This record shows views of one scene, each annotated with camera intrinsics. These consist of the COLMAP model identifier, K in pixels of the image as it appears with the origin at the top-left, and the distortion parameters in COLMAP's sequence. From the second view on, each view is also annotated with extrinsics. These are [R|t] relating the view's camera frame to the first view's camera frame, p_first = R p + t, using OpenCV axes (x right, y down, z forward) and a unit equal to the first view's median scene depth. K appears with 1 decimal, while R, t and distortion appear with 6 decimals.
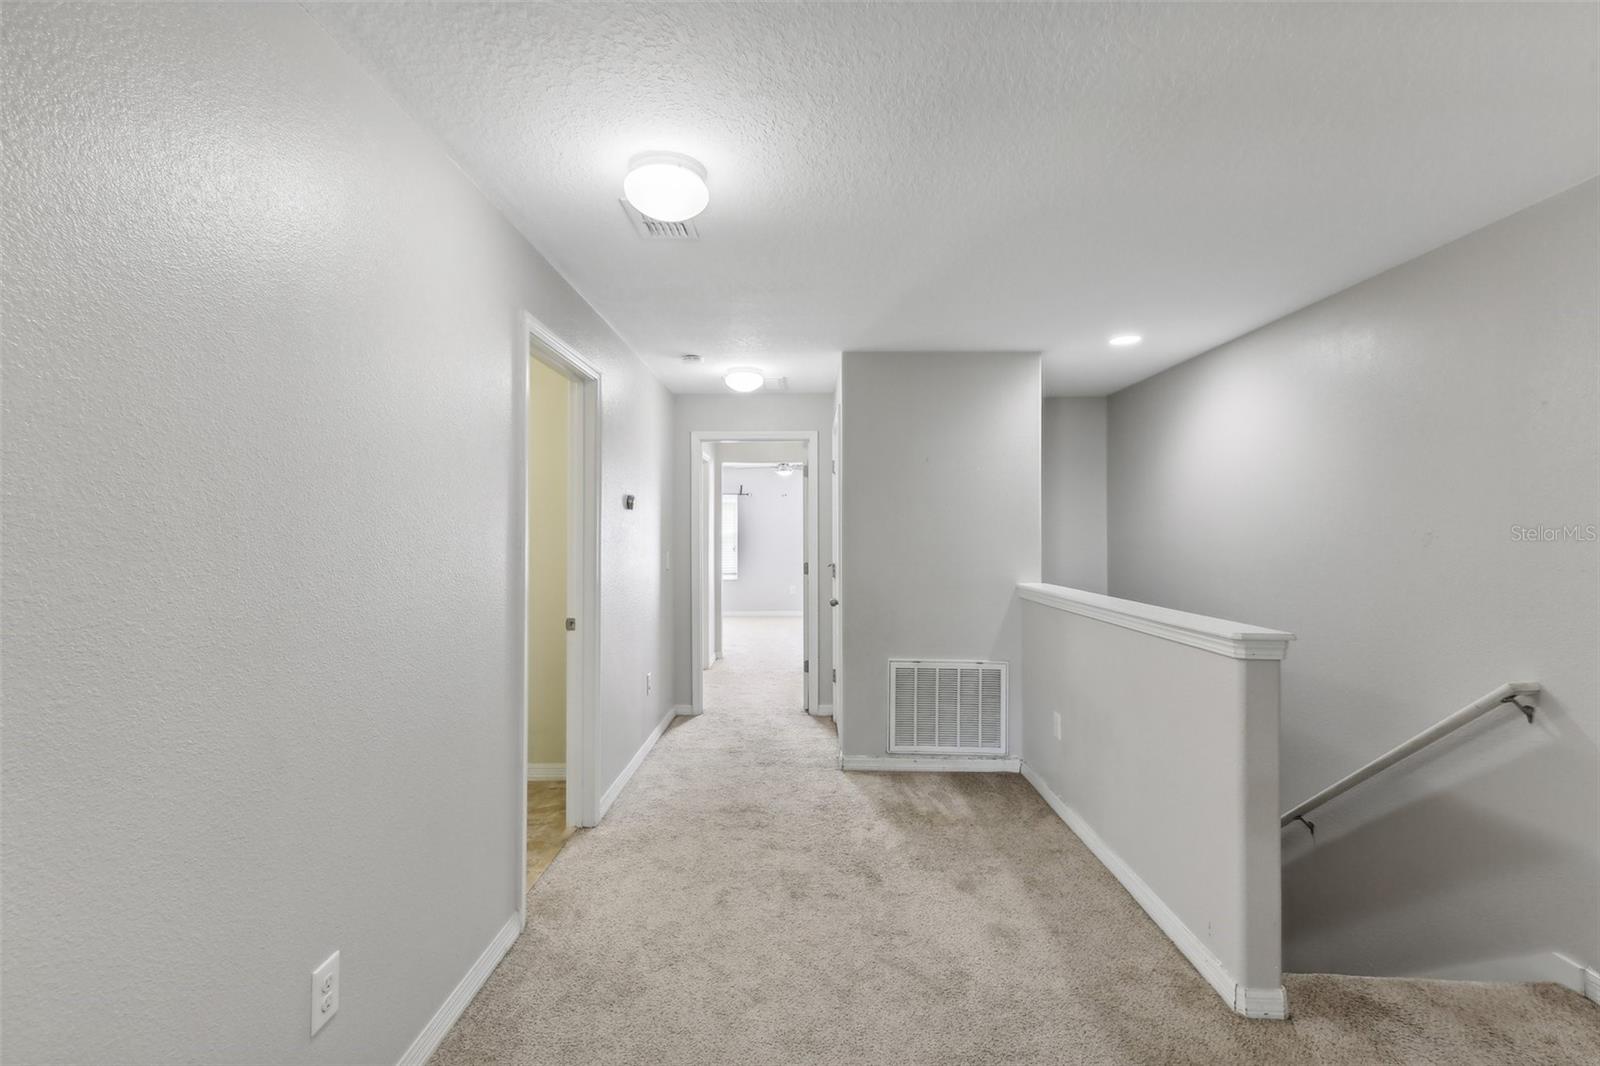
lens RADIAL K [[737.5, 0, 791.7], [0, 737.5, 525.0], [0, 0, 1]] dist [0.011920, 0.005166]
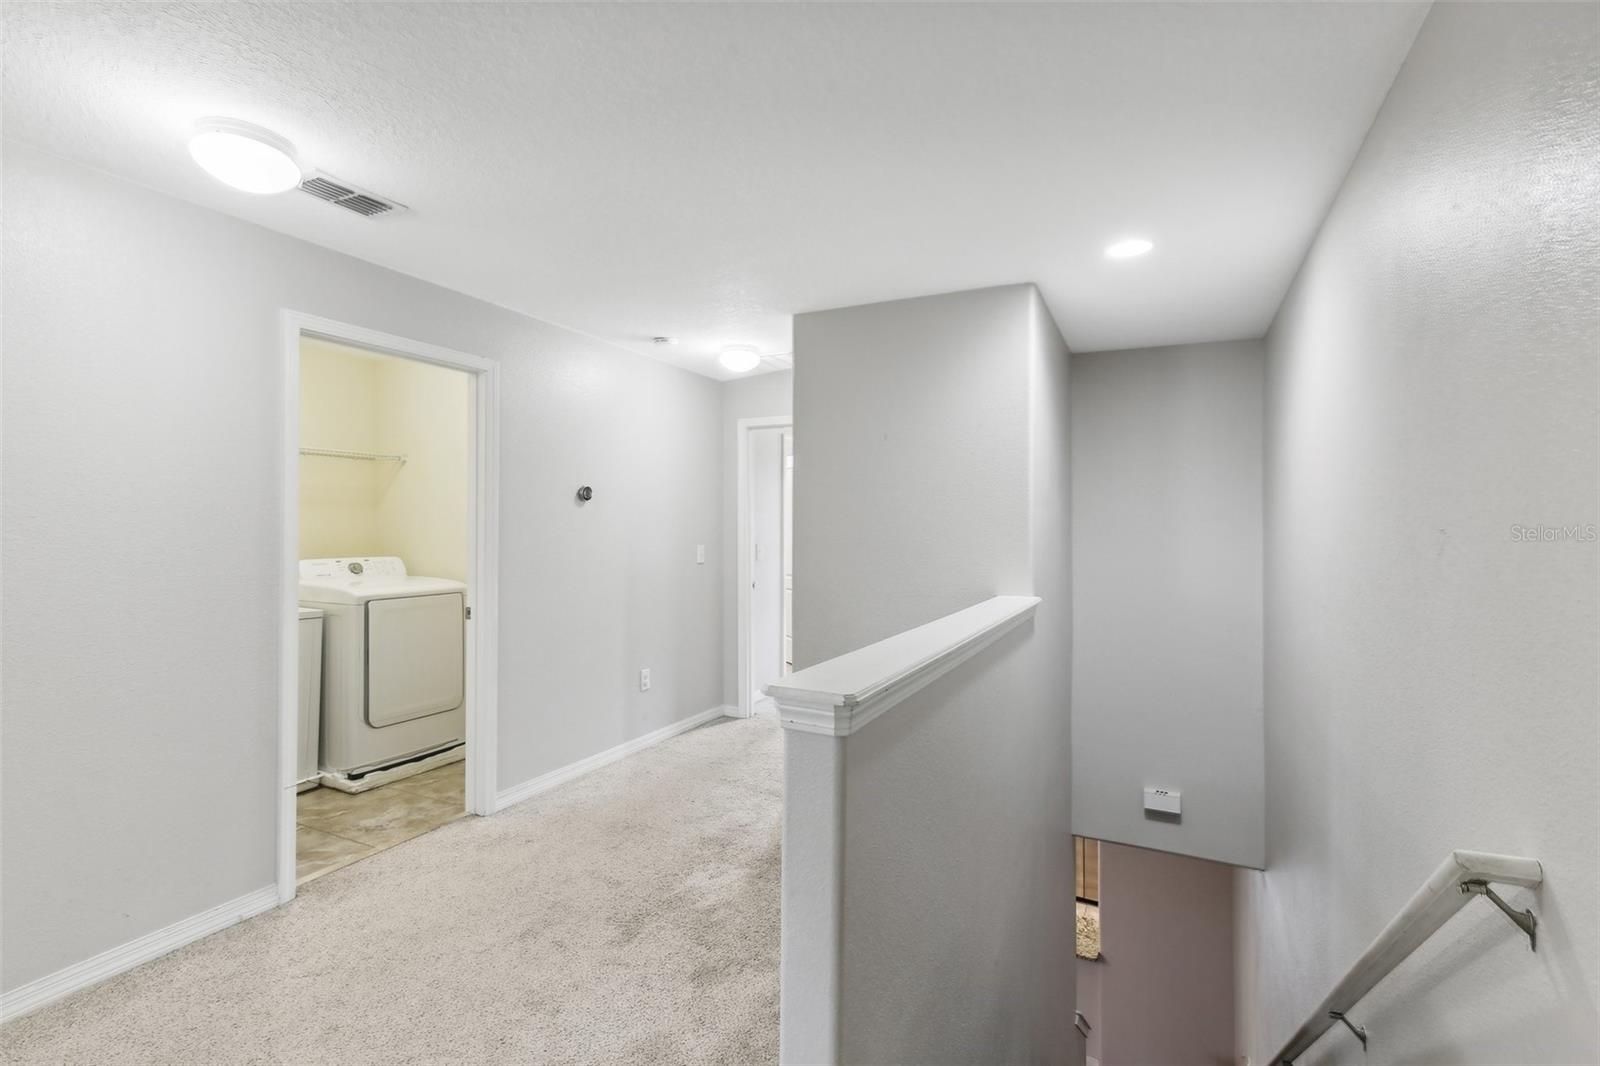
lens RADIAL K [[737.5, 0, 796.2], [0, 737.5, 526.8], [0, 0, 1]] dist [0.011920, 0.005166]
pose [[0.899449, 0.007502, -0.436962, 0.437079], [-0.004779, 0.999962, 0.007331, 0.004529], [0.437000, -0.004506, 0.899450, 0.223771]]
